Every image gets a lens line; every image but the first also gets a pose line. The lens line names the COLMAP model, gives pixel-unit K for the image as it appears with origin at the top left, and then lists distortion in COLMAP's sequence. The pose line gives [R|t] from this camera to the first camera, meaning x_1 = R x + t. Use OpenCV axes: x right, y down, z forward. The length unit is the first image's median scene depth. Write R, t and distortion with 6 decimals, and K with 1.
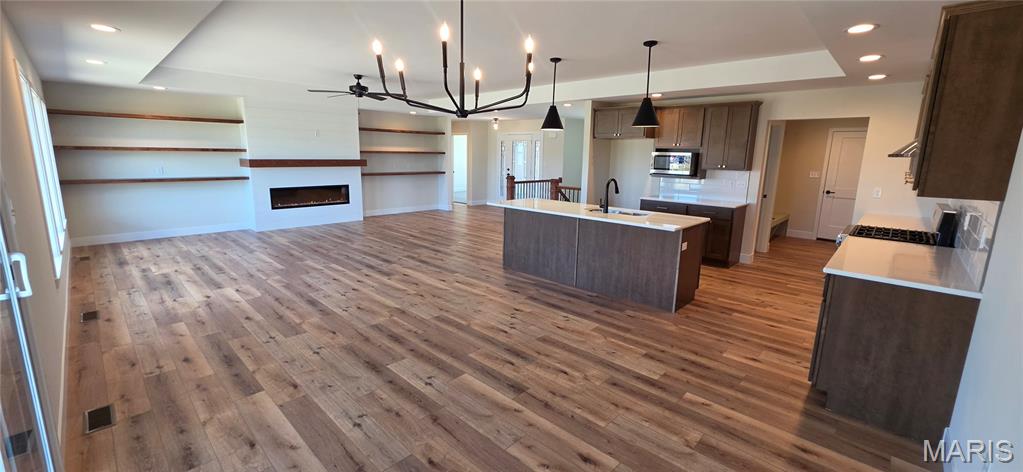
lens RADIAL K [[418.6, 0, 507.0], [0, 418.6, 234.9], [0, 0, 1]] dist [-0.002580, -0.000536]
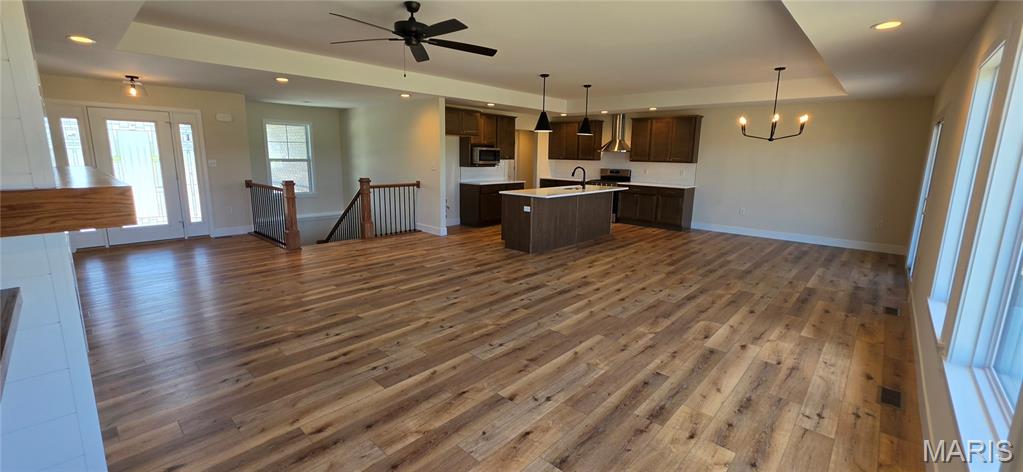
lens RADIAL K [[418.6, 0, 510.7], [0, 418.6, 232.3], [0, 0, 1]] dist [-0.002580, -0.000536]
pose [[-0.044700, -0.202603, 0.978240, -1.172091], [0.174021, 0.962669, 0.207329, -0.238642], [-0.983727, 0.179502, -0.007774, 1.160150]]
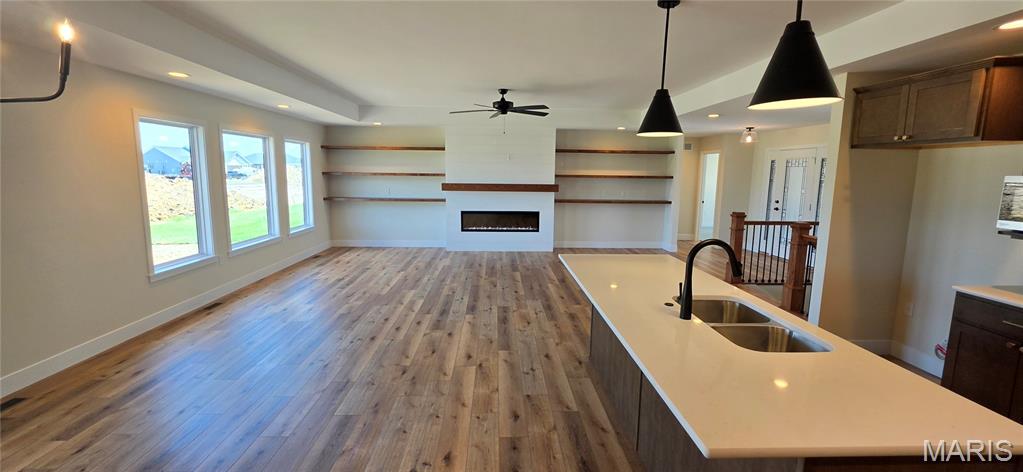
lens RADIAL K [[418.6, 0, 503.2], [0, 418.6, 229.6], [0, 0, 1]] dist [-0.002580, -0.000536]
pose [[0.715871, 0.086848, -0.692811, 0.344953], [-0.133869, 0.990899, -0.014110, -0.097160], [0.685280, 0.102847, 0.720981, 0.492542]]
